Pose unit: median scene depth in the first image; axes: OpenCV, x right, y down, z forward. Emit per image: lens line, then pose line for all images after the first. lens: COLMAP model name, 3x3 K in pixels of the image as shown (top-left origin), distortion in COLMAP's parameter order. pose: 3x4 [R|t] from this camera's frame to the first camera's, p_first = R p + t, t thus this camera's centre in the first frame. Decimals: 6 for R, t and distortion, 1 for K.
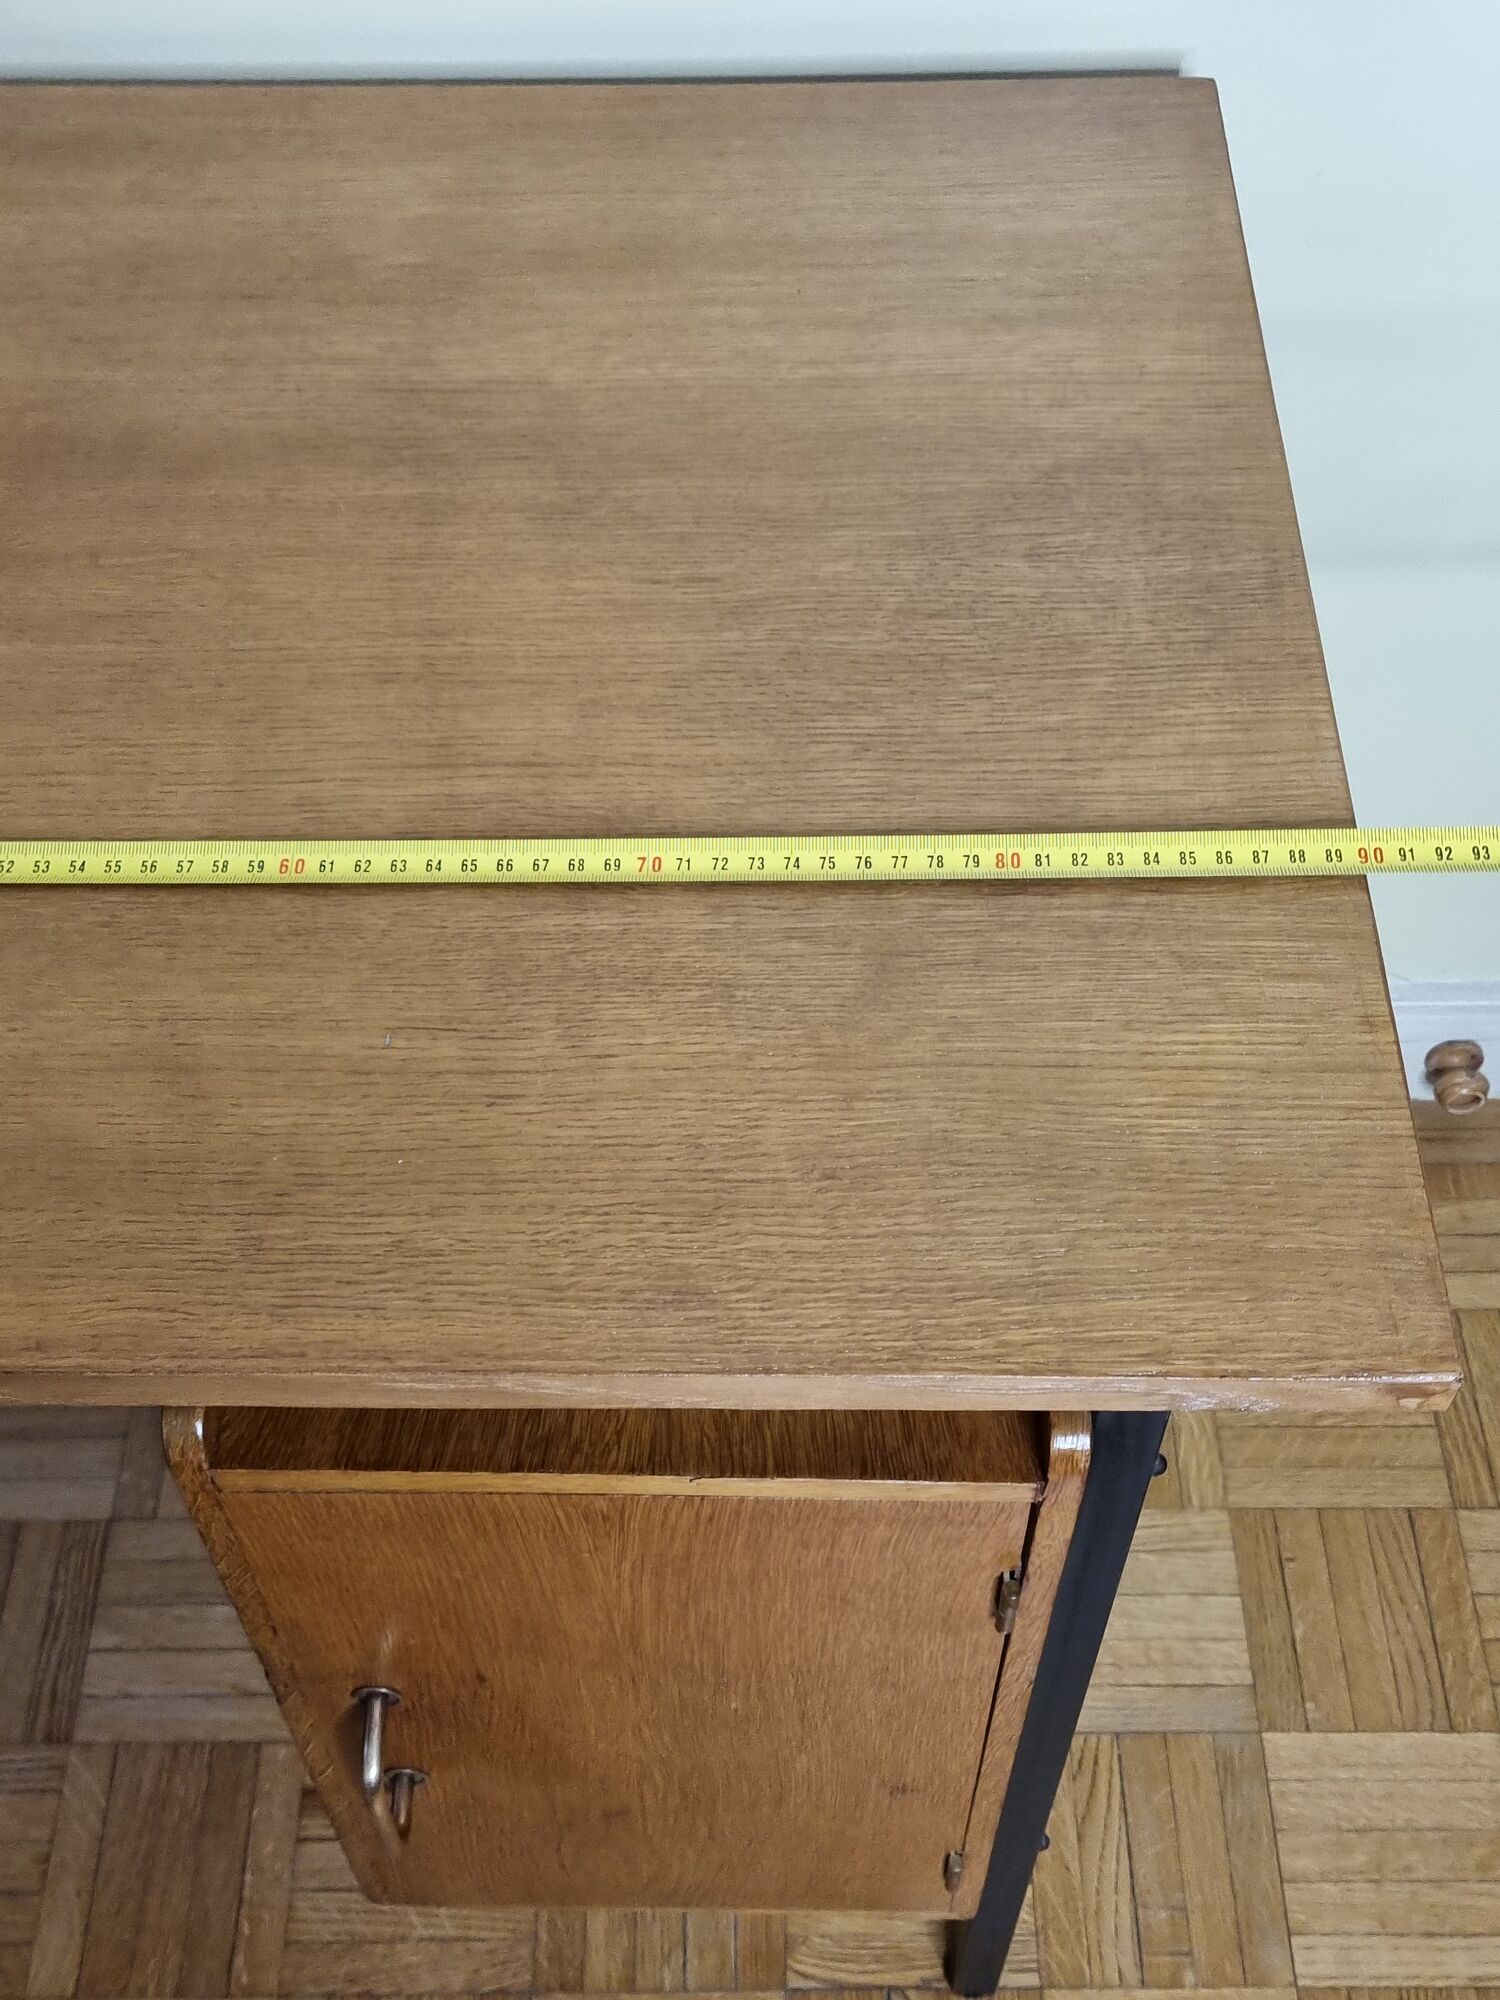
lens RADIAL K [[2365.1, 0, 754.2], [0, 2365.1, 994.7], [0, 0, 1]] dist [0.031944, 0.000000]
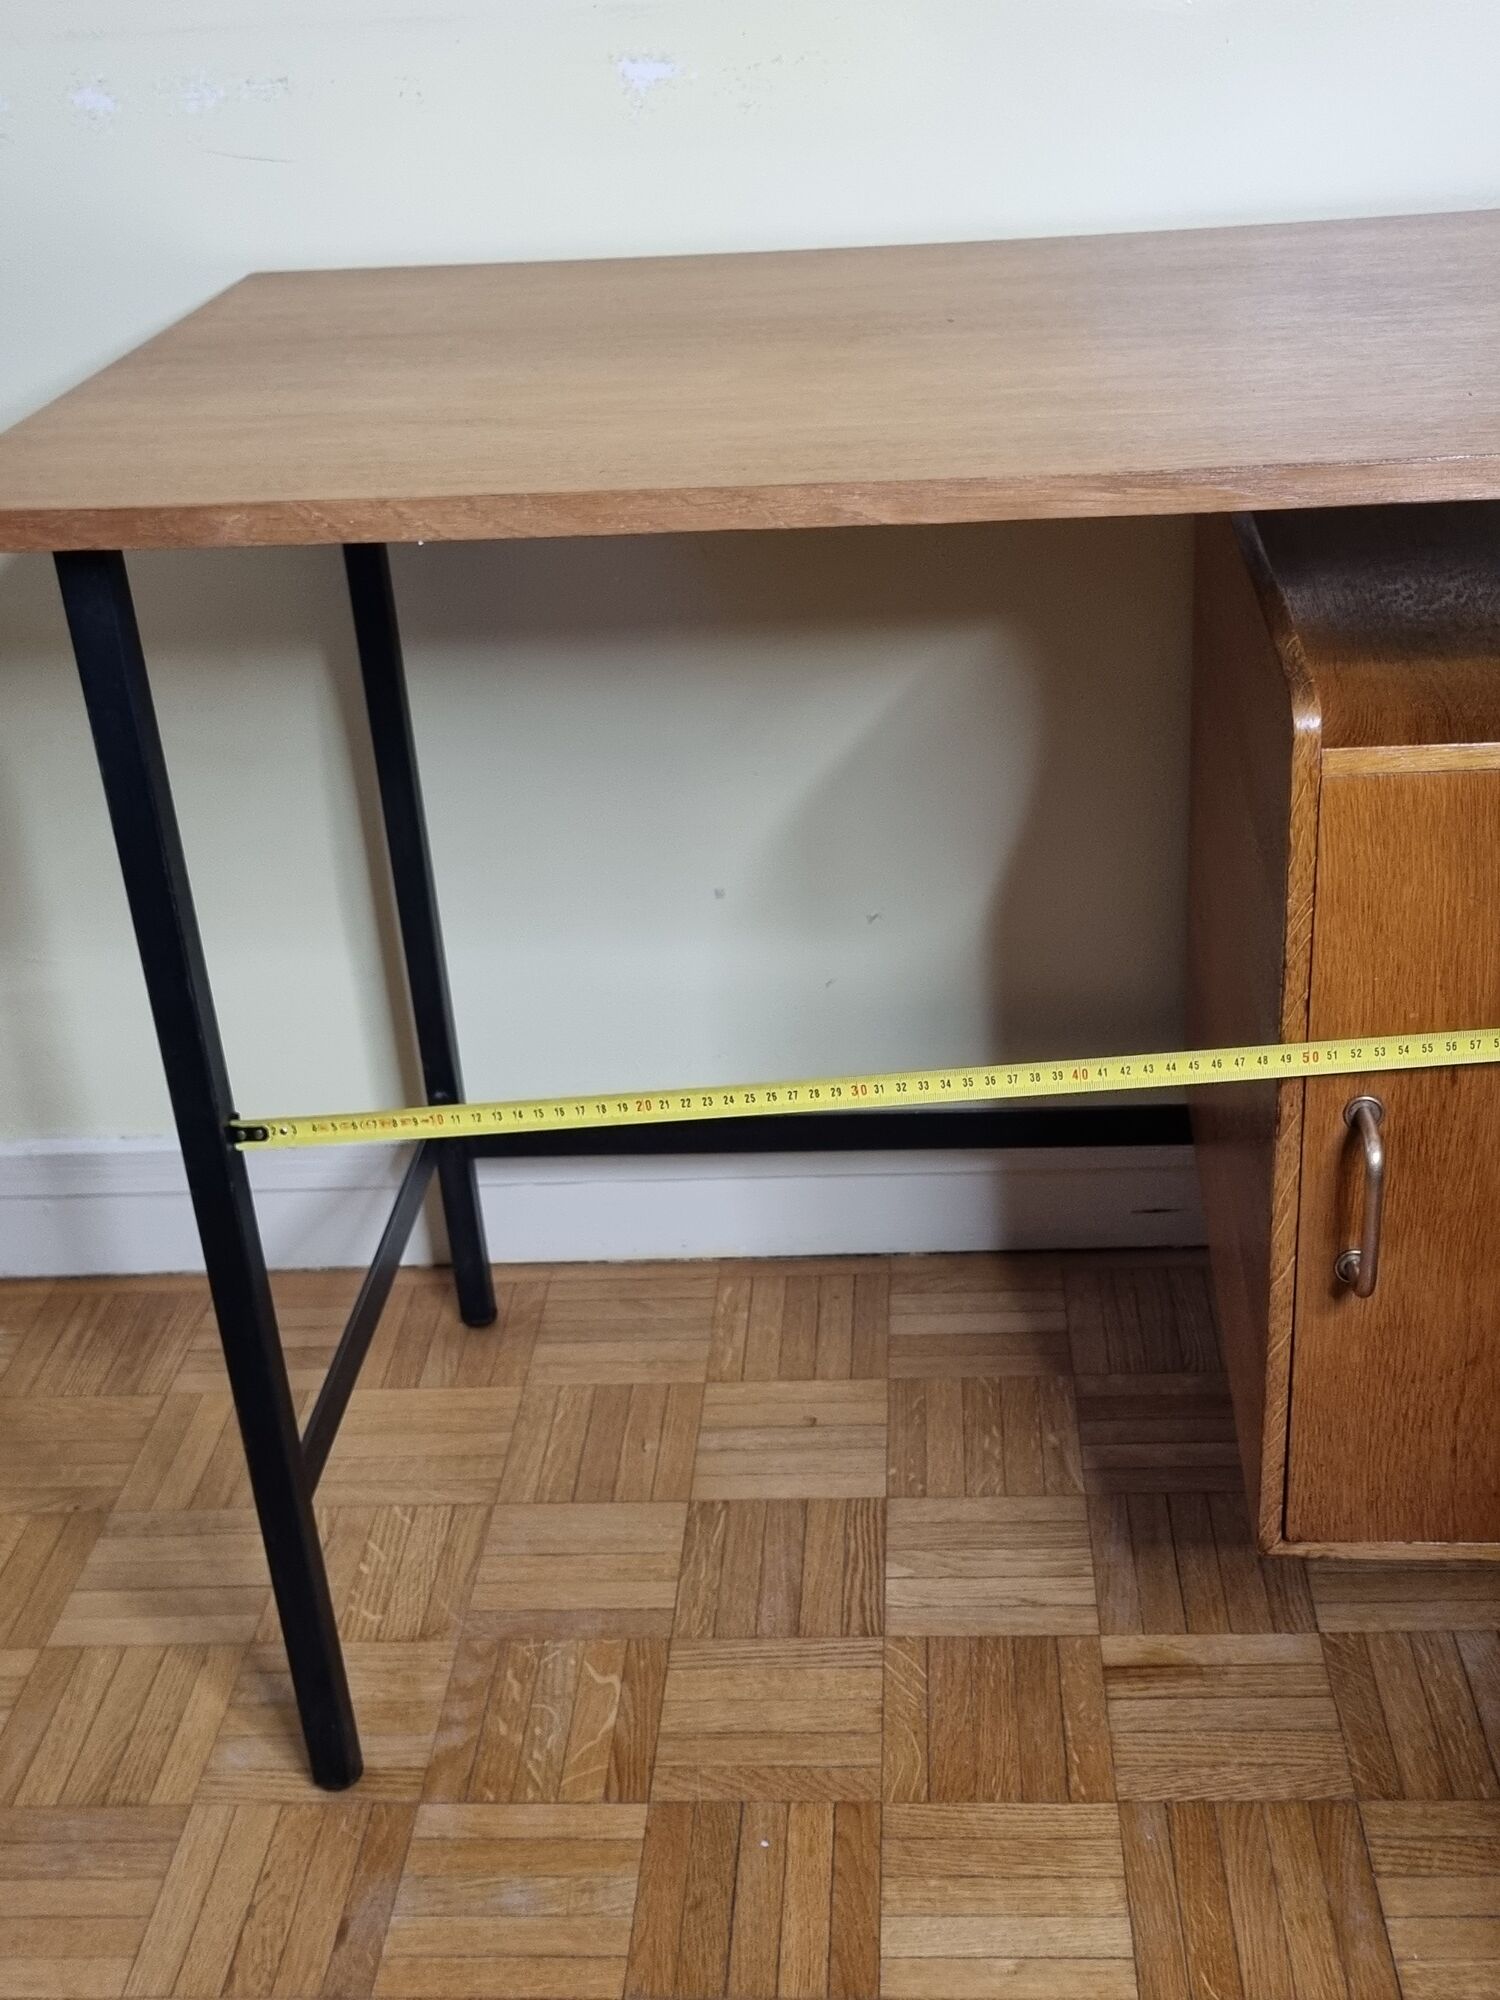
lens RADIAL K [[2365.1, 0, 767.1], [0, 2365.1, 987.1], [0, 0, 1]] dist [0.031944, 0.000000]
pose [[0.997146, -0.022281, -0.072133, -0.261434], [-0.011755, 0.897983, -0.439872, 0.542100], [0.074575, 0.439465, 0.895159, -0.130567]]
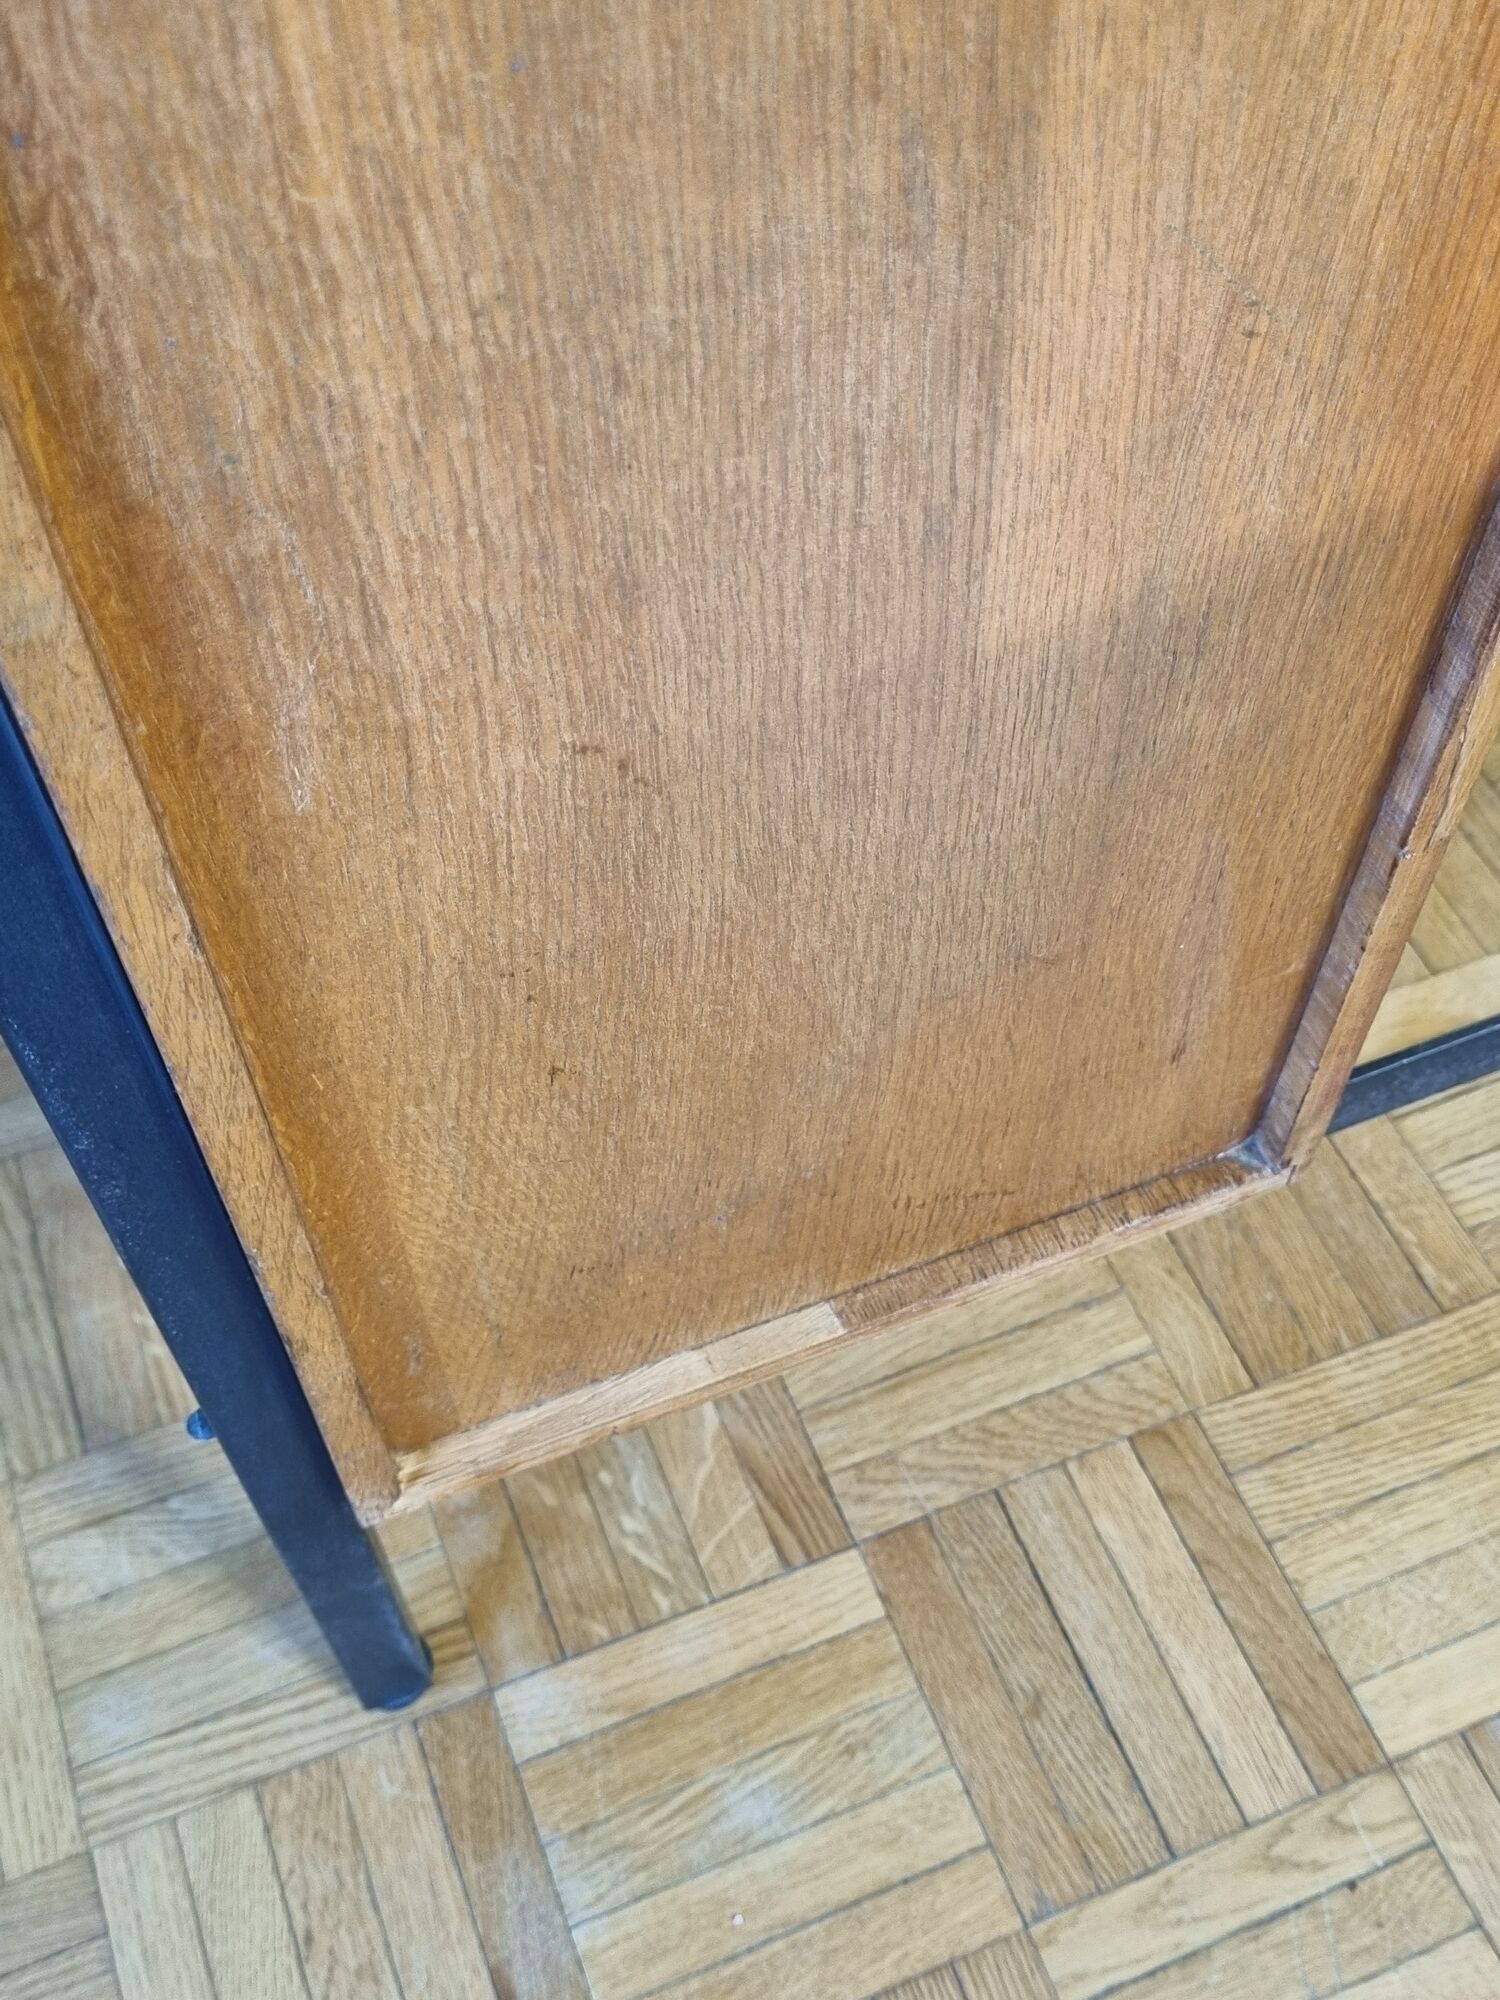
lens RADIAL K [[2112.1, 0, 766.5], [0, 2112.1, 1029.6], [0, 0, 1]] dist [0.032829, 0.000000]
pose [[0.925027, -0.305936, 0.225230, -0.505077], [0.294264, 0.951977, 0.084545, 0.217871], [-0.240279, -0.011929, 0.970630, 0.417591]]
